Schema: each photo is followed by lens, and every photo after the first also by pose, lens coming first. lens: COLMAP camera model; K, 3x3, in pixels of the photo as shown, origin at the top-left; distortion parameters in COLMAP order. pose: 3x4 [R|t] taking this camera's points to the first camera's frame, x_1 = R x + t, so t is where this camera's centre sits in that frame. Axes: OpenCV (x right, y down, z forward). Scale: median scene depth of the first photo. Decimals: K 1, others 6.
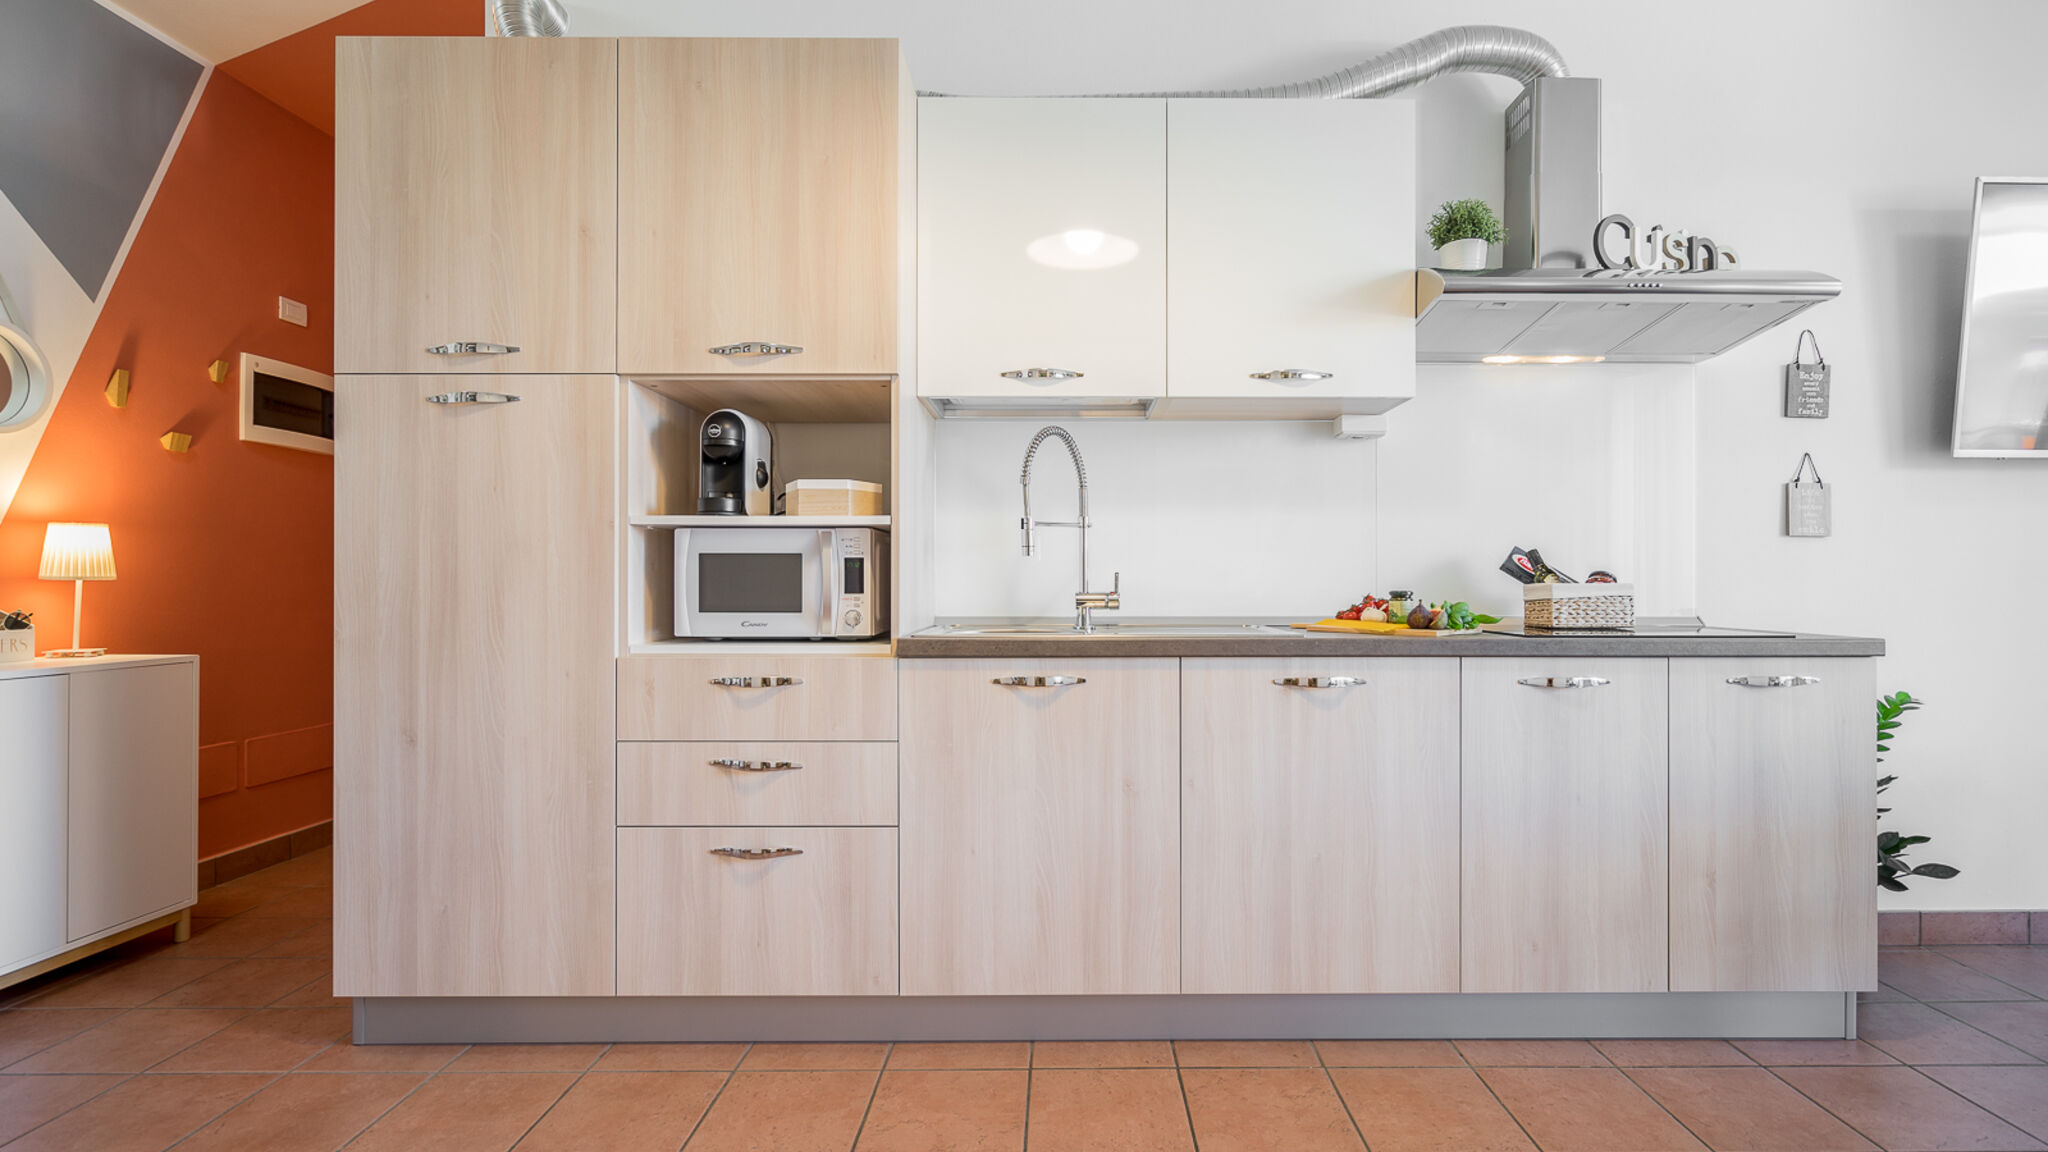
lens RADIAL K [[932.1, 0, 1032.3], [0, 932.1, 580.4], [0, 0, 1]] dist [-0.008121, 0.001977]
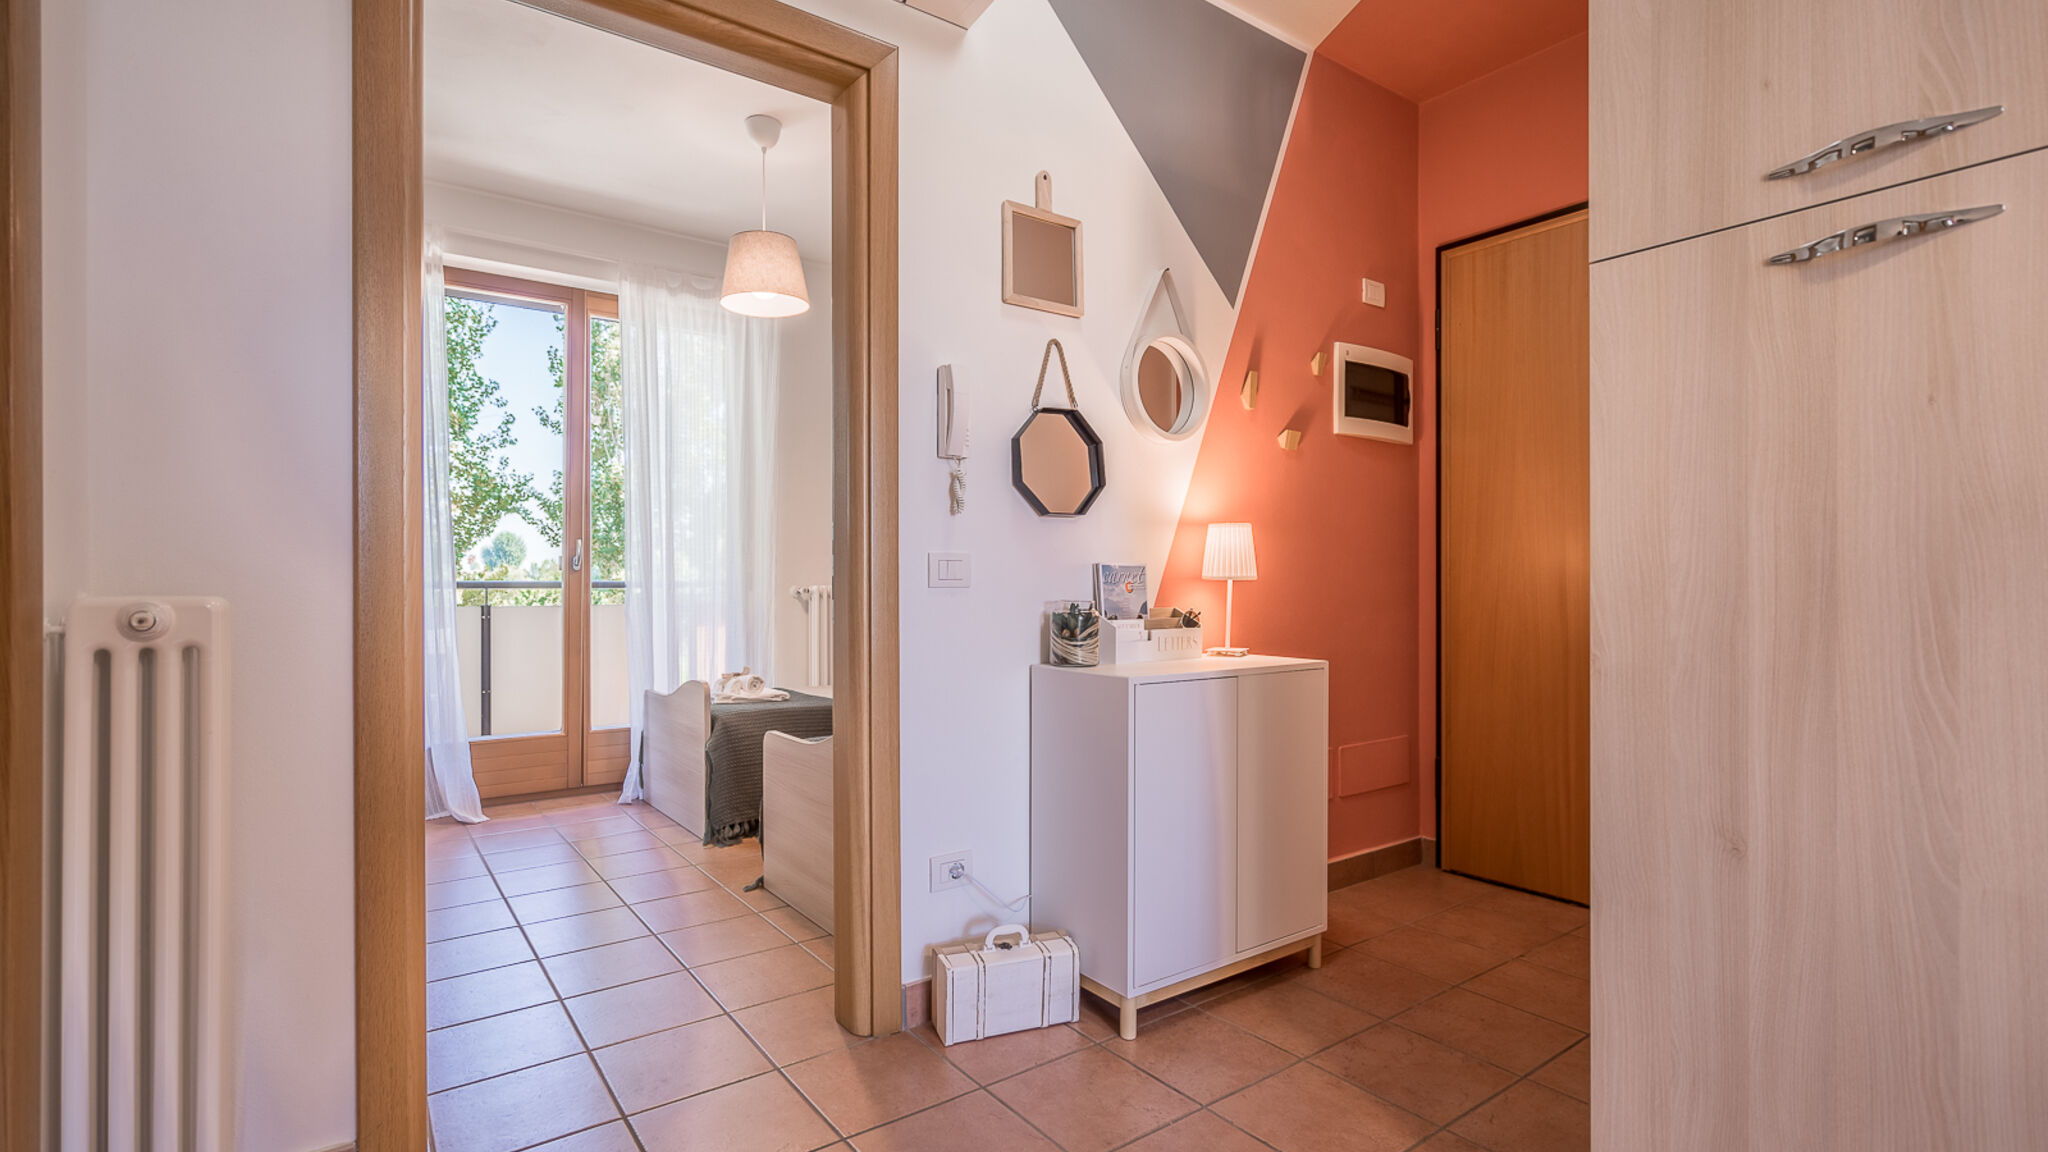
lens RADIAL K [[932.1, 0, 1006.4], [0, 932.1, 581.6], [0, 0, 1]] dist [-0.008121, 0.001977]
pose [[0.578019, -0.003392, -0.816017, -0.441311], [0.005391, 0.999985, -0.000337, 0.000402], [0.816006, -0.004204, 0.578028, 0.274492]]
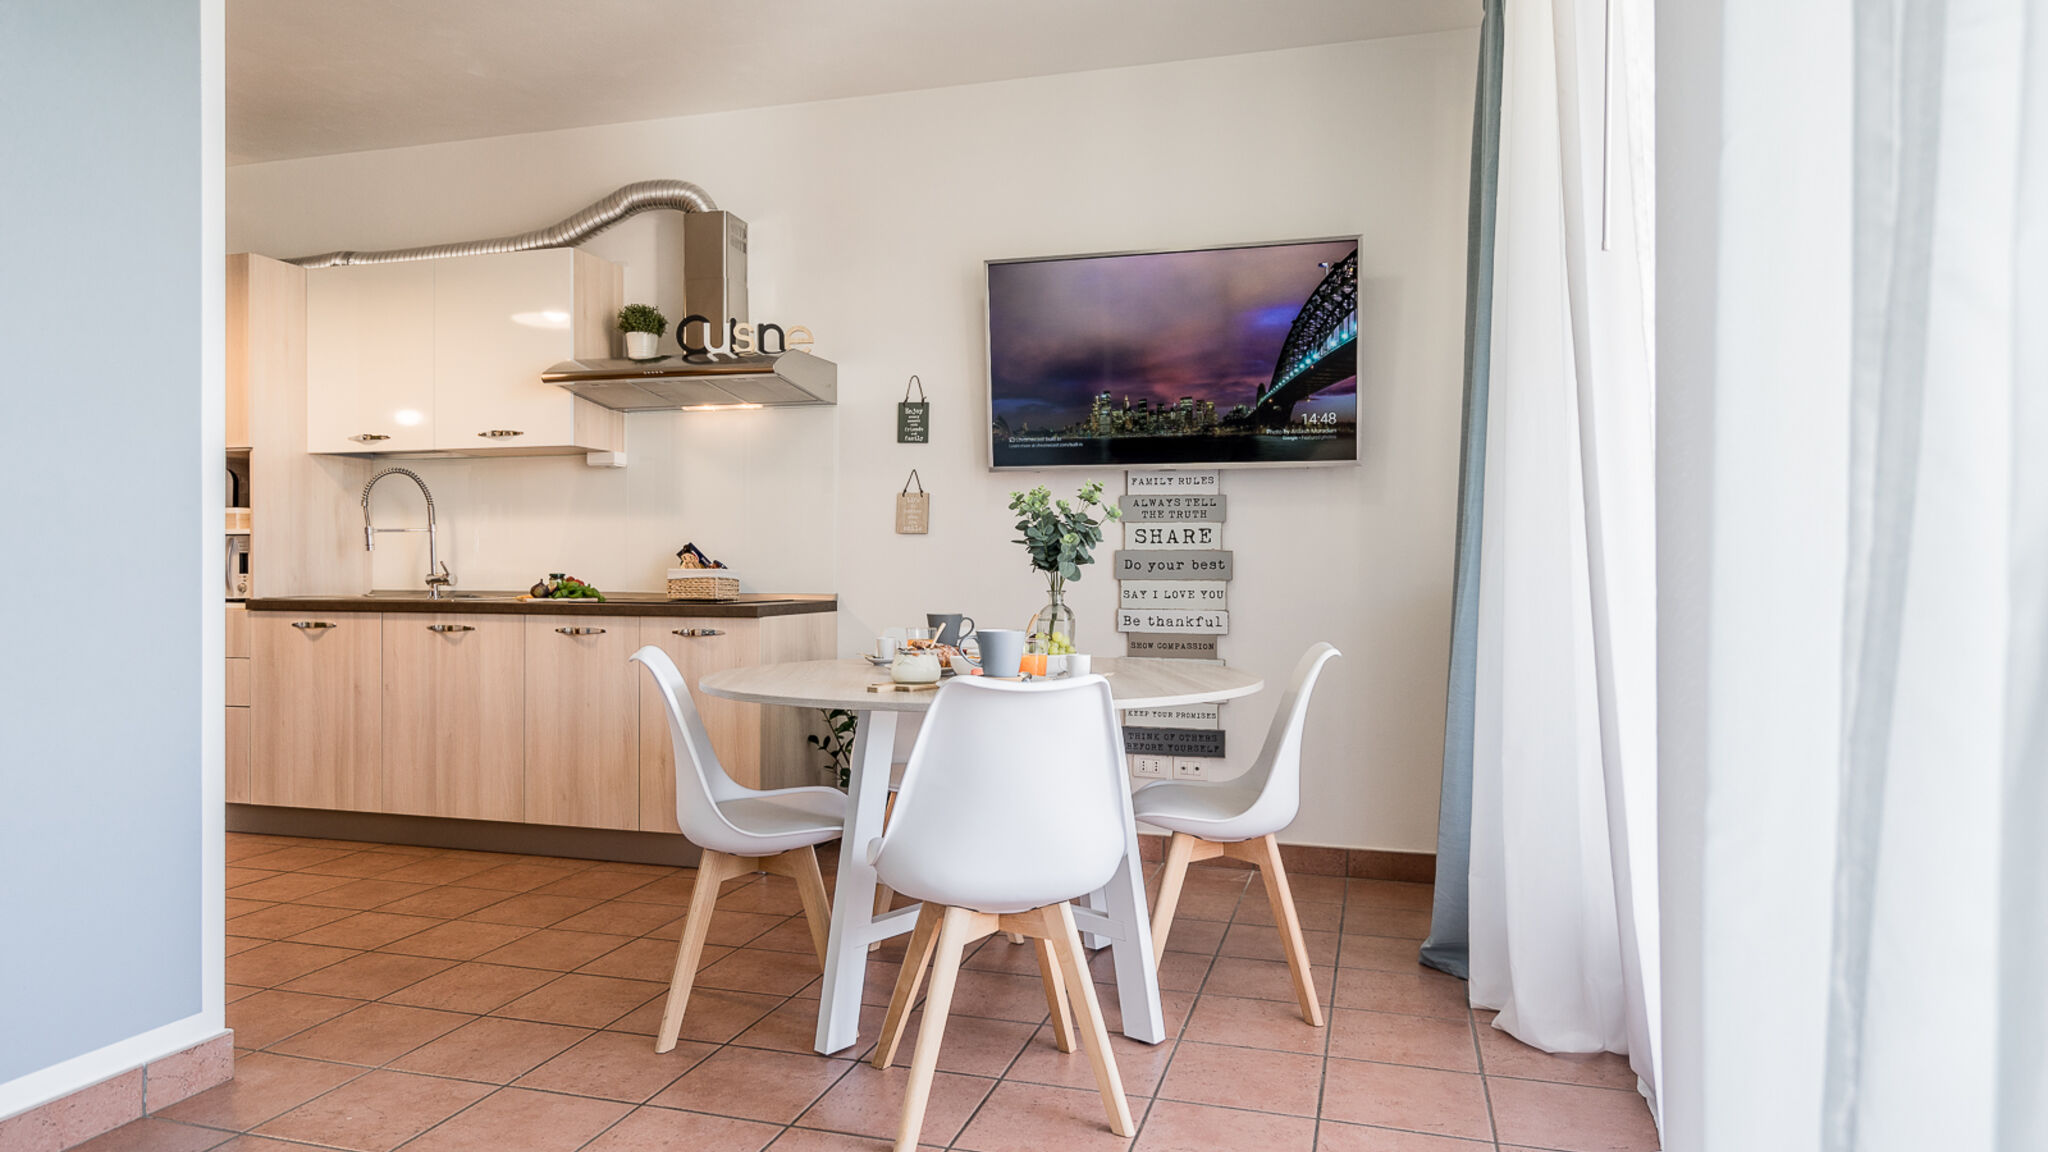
lens RADIAL K [[1224.0, 0, 1008.8], [0, 1224.0, 570.1], [0, 0, 1]] dist [-0.000691, 0.000035]
pose [[0.960422, 0.002929, -0.278533, 1.821674], [-0.000882, 0.999972, 0.007474, -0.011323], [0.278547, -0.006932, 0.960398, -0.788749]]
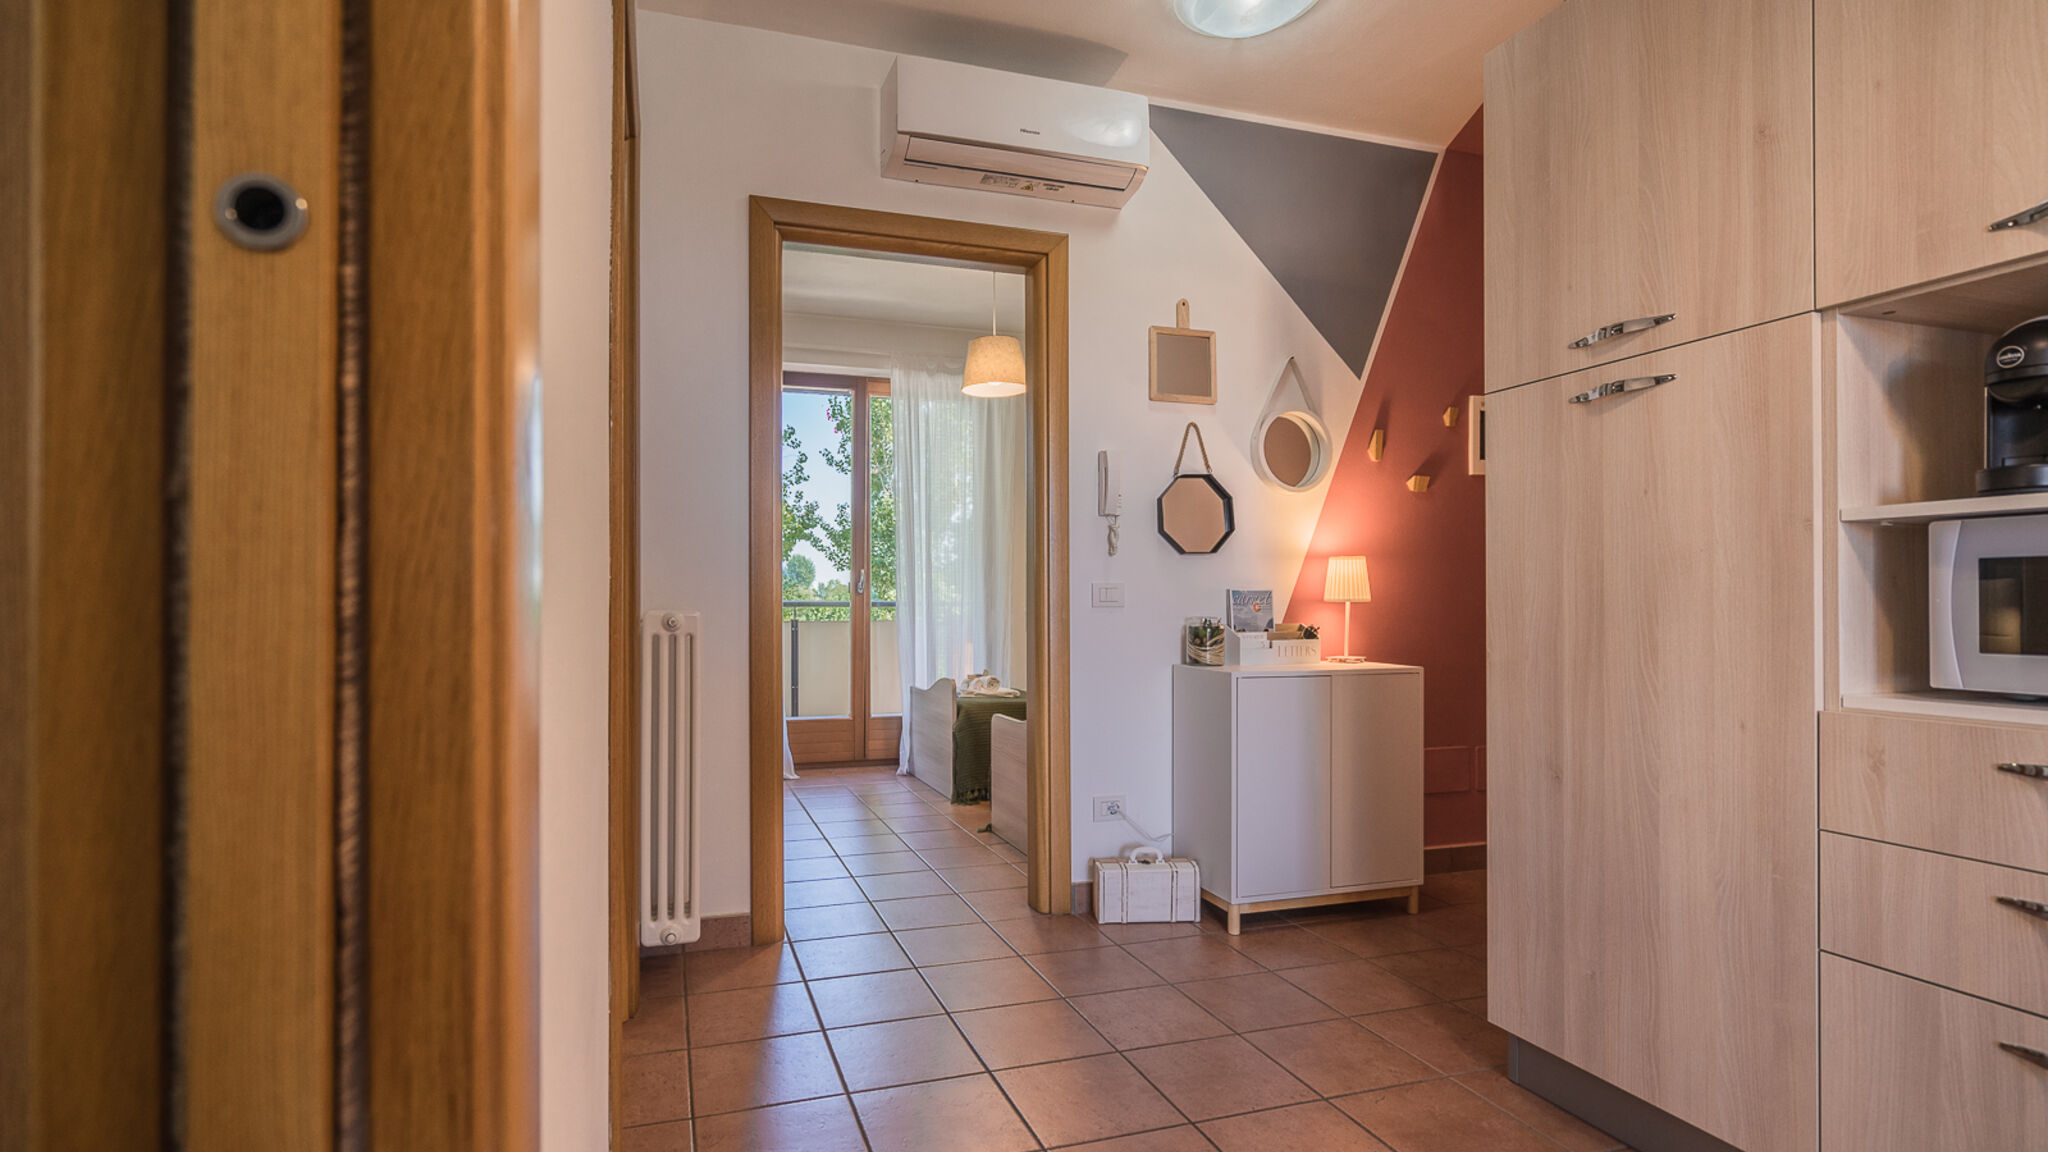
lens RADIAL K [[932.1, 0, 992.1], [0, 932.1, 599.8], [0, 0, 1]] dist [-0.008121, 0.001977]
pose [[0.322785, -0.003882, -0.946464, 0.018499], [0.003503, 0.999990, -0.002907, -0.001441], [0.946466, -0.002377, 0.322795, 0.173175]]
